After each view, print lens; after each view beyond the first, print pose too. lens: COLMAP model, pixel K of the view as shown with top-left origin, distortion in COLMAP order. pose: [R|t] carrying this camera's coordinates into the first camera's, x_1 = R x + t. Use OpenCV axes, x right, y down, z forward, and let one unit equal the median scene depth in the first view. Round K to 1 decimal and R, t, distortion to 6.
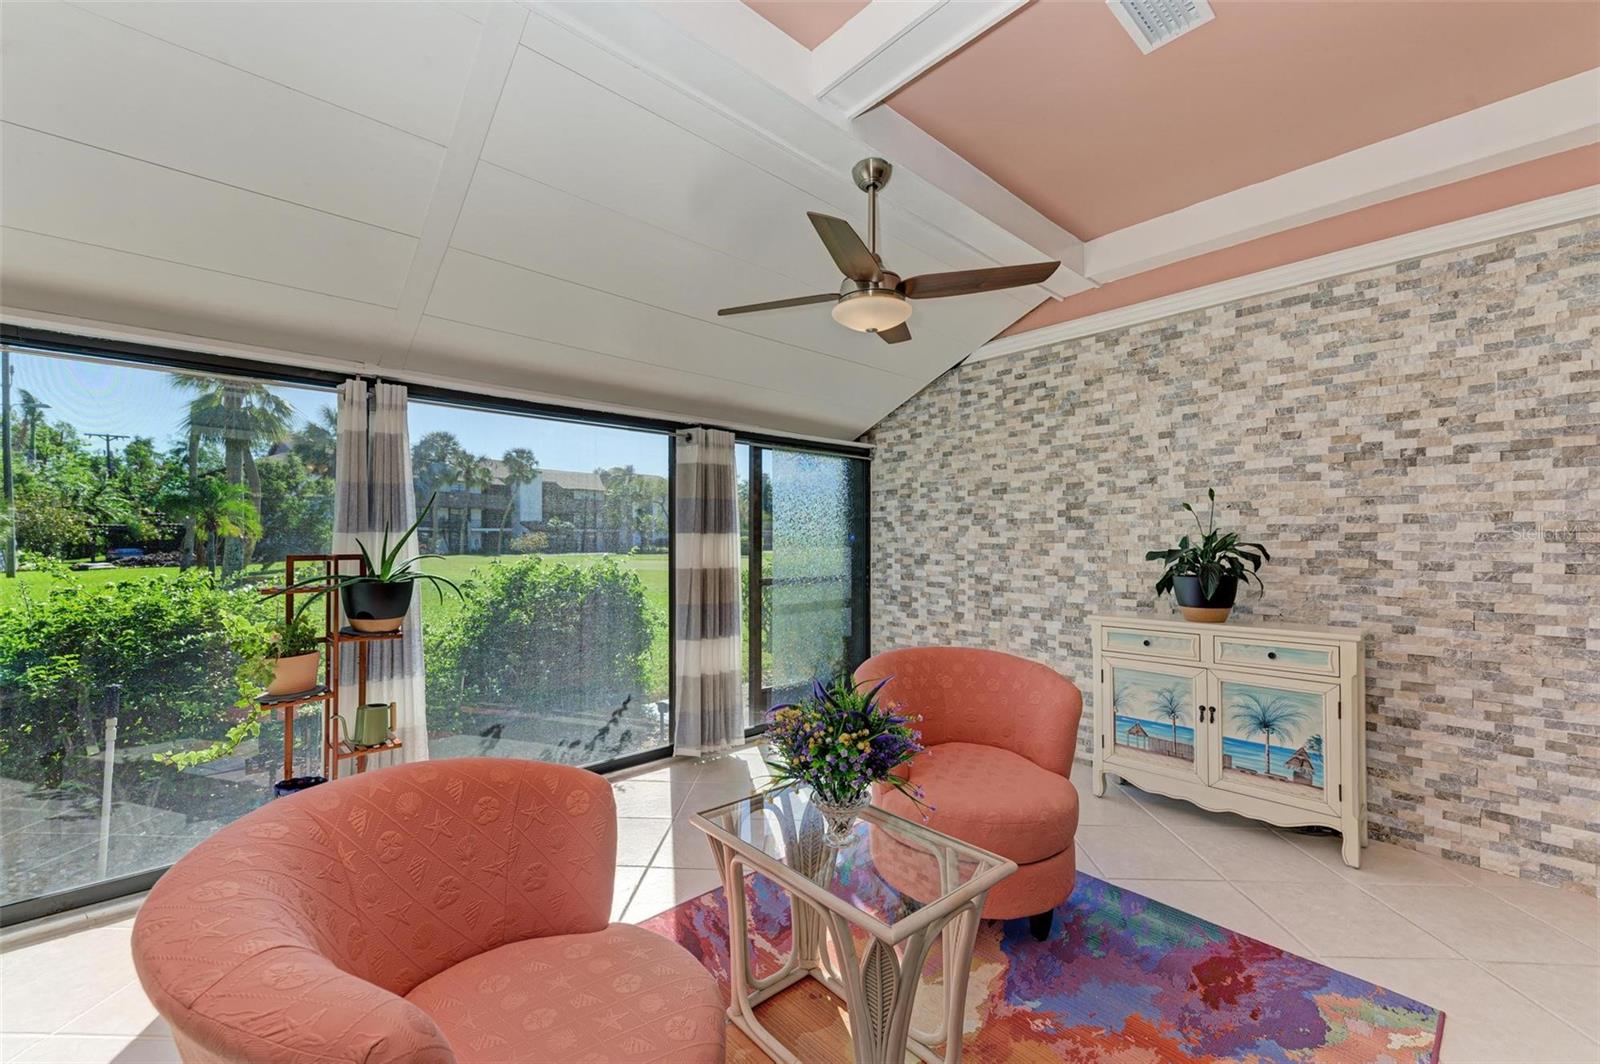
lens RADIAL K [[632.7, 0, 803.2], [0, 632.7, 536.3], [0, 0, 1]] dist [0.014451, -0.002296]
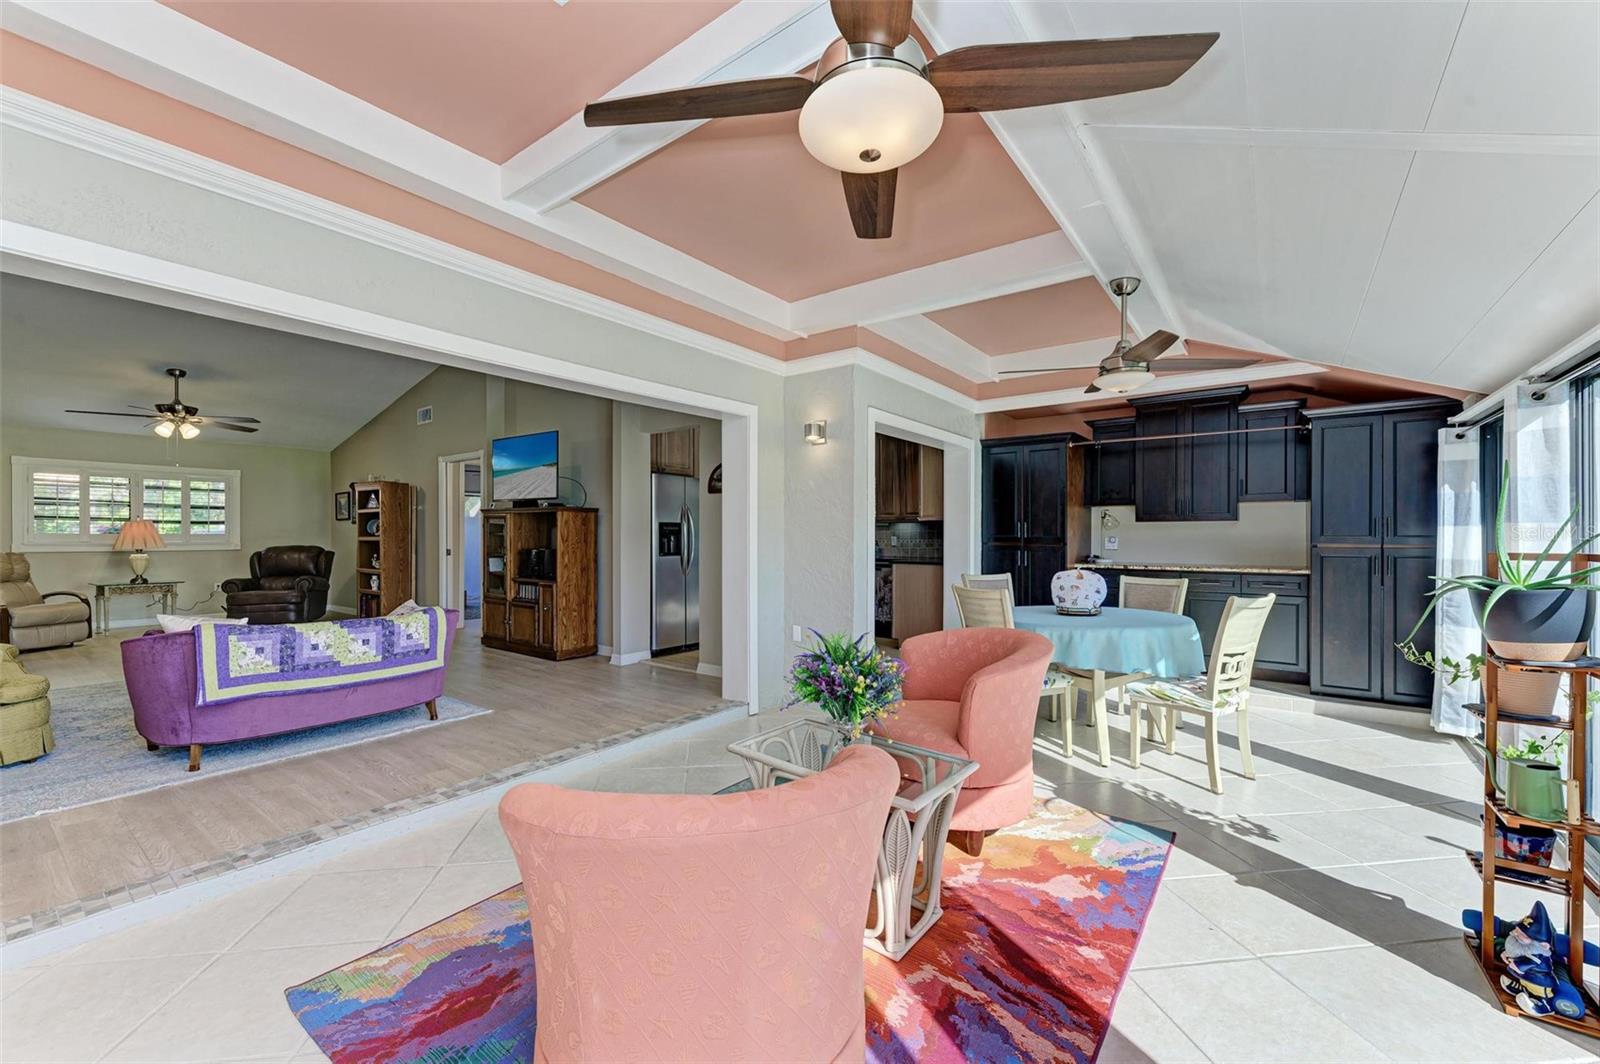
lens RADIAL K [[632.7, 0, 799.4], [0, 632.7, 534.0], [0, 0, 1]] dist [0.014451, -0.002296]
pose [[-0.985535, -0.003648, -0.169434, 0.191063], [-0.002638, 0.999977, -0.006182, 0.009716], [0.169453, -0.005646, -0.985522, 1.125285]]
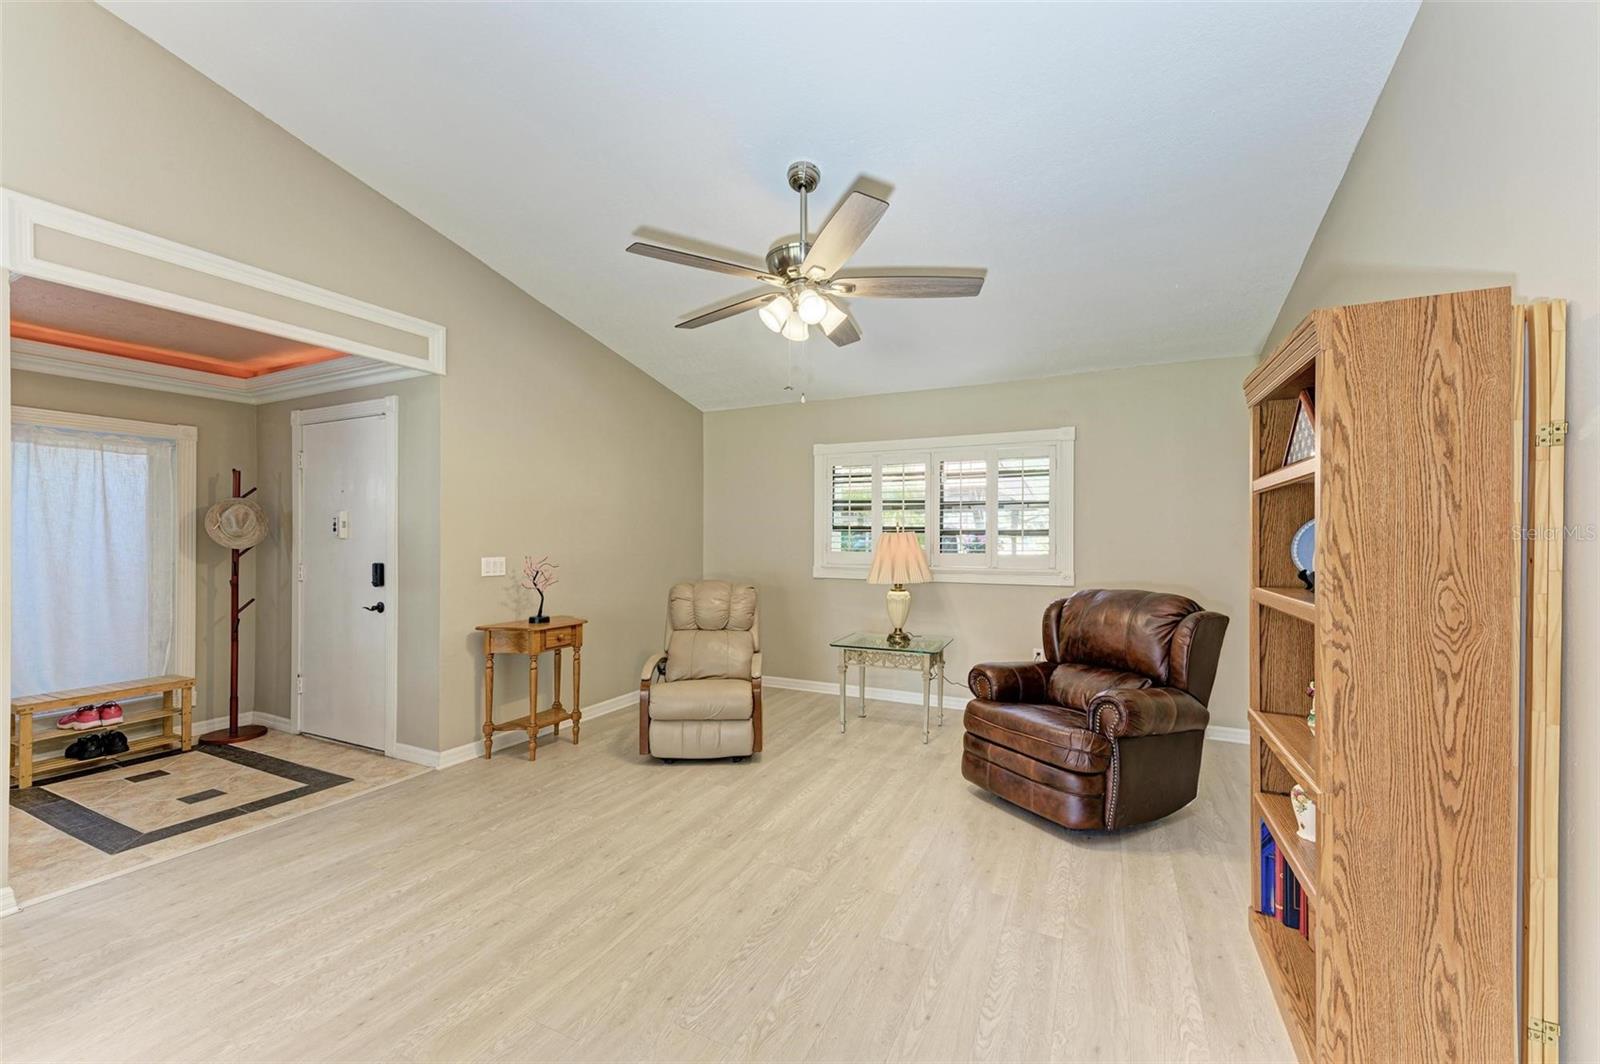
lens RADIAL K [[632.7, 0, 801.4], [0, 632.7, 537.0], [0, 0, 1]] dist [0.014451, -0.002296]
pose [[-0.354135, -0.002875, 0.935190, 1.038658], [-0.005157, 0.999986, 0.001121, -0.037918], [-0.935180, -0.004426, -0.354145, -0.976897]]
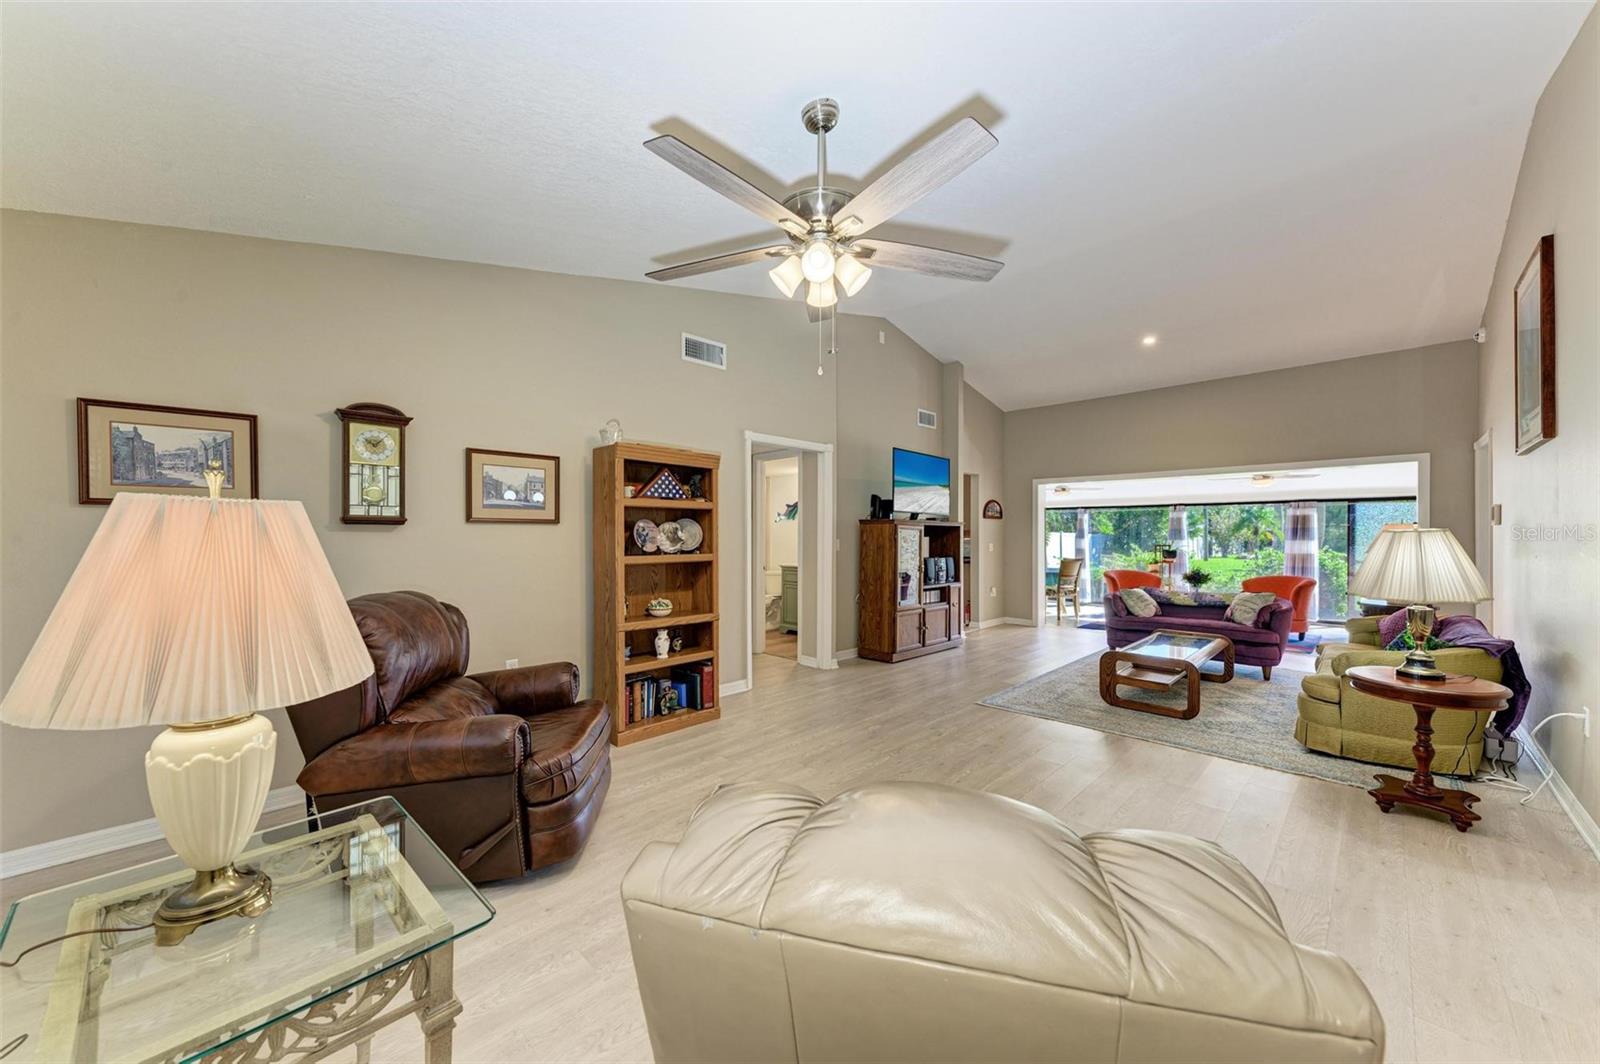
lens RADIAL K [[555.4, 0, 811.2], [0, 555.4, 538.2], [0, 0, 1]] dist [0.000427, 0.000146]
pose [[0.018809, 0.001613, -0.999822, 2.487138], [0.001877, 0.999997, 0.001648, -0.024815], [0.999821, -0.001907, 0.018806, -1.295691]]
